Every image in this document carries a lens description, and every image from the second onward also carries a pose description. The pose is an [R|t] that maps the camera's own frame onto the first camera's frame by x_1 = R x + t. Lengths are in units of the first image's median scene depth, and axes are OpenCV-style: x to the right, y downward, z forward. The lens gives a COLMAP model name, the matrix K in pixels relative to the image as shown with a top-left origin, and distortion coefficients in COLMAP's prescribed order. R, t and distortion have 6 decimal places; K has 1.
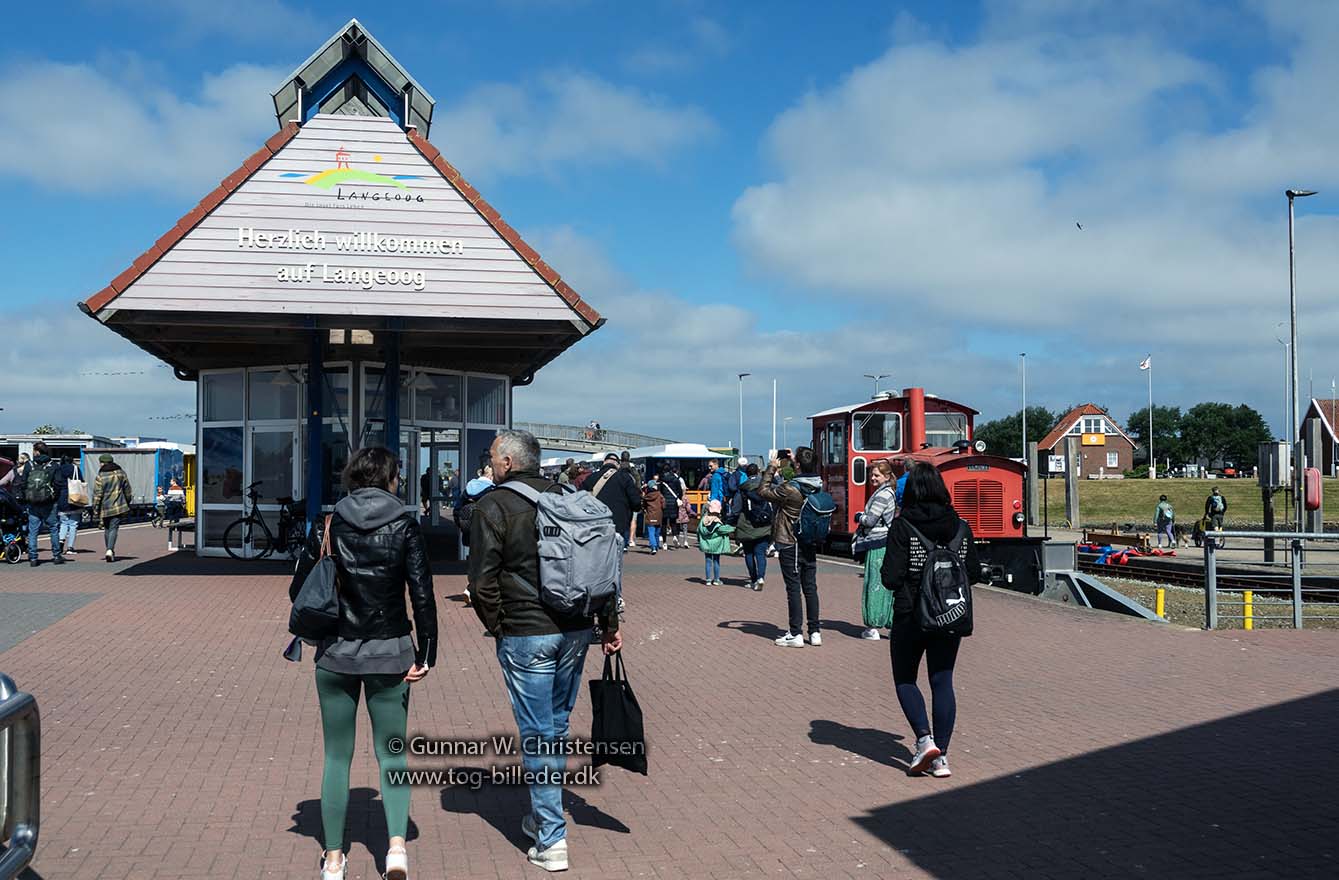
lens RADIAL K [[1506.2, 0, 666.1], [0, 1506.2, 442.4], [0, 0, 1]] dist [0.010392, 0.000000]
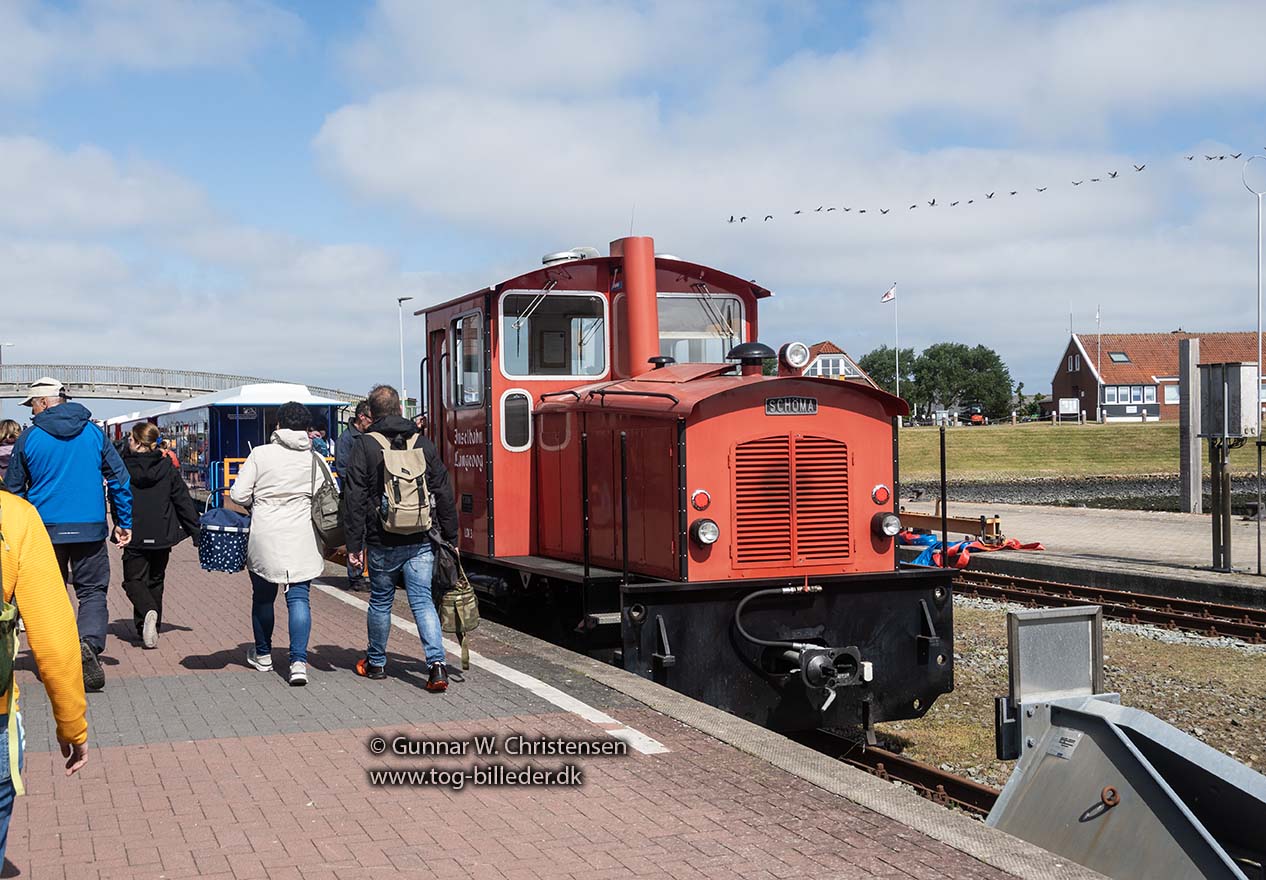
lens RADIAL K [[1687.3, 0, 633.1], [0, 1687.3, 440.7], [0, 0, 1]] dist [-0.012441, 0.000000]
pose [[0.985835, -0.016520, 0.166900, 0.074381], [0.011787, 0.999501, 0.029305, 0.010137], [-0.167301, -0.026923, 0.985538, 0.470804]]
